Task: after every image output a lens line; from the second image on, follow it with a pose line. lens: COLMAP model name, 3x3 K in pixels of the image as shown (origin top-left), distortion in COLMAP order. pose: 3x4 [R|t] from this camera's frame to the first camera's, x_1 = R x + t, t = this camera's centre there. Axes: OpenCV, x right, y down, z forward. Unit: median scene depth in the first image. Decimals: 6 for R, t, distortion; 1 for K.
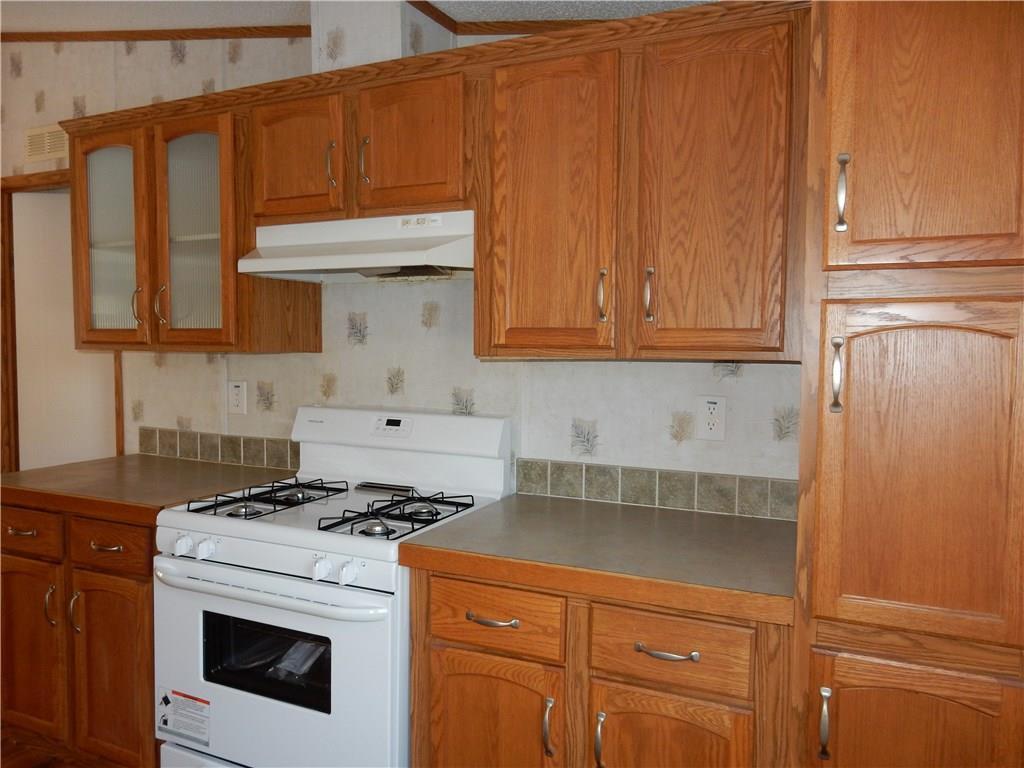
lens RADIAL K [[755.1, 0, 514.0], [0, 755.1, 384.8], [0, 0, 1]] dist [-0.014694, 0.005134]
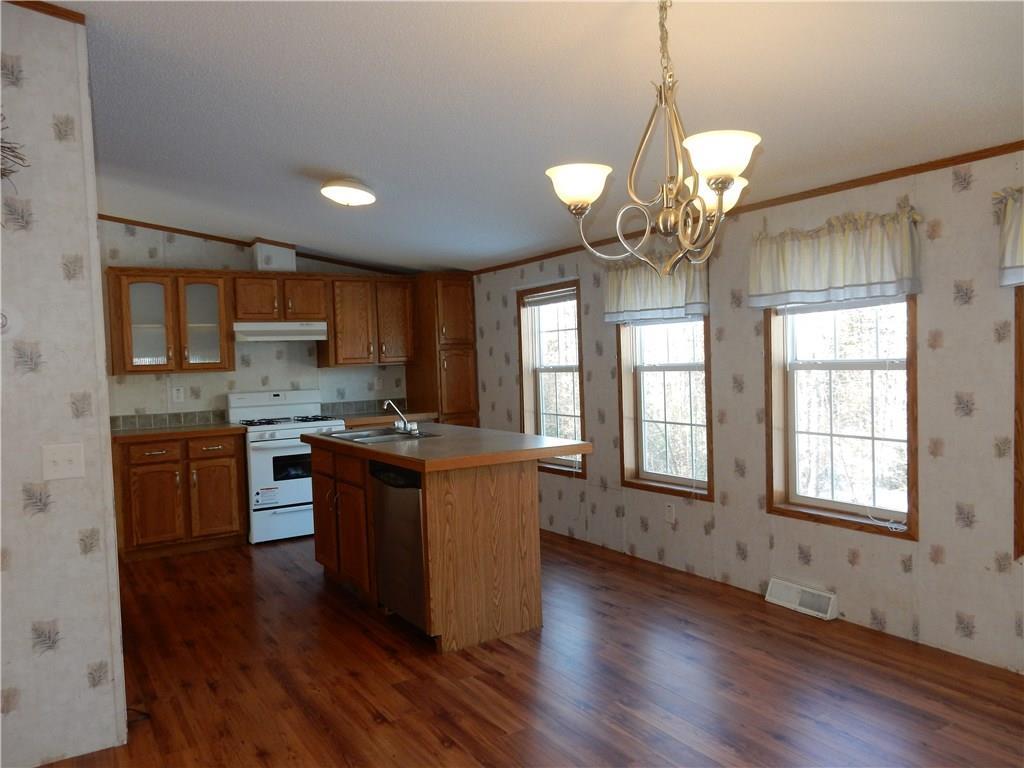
lens RADIAL K [[755.1, 0, 510.9], [0, 755.1, 386.2], [0, 0, 1]] dist [-0.014694, 0.005134]
pose [[0.529817, -0.055965, 0.846264, -2.090887], [0.089014, 0.995979, 0.010137, 0.068693], [-0.843428, 0.069958, 0.532668, -1.192389]]
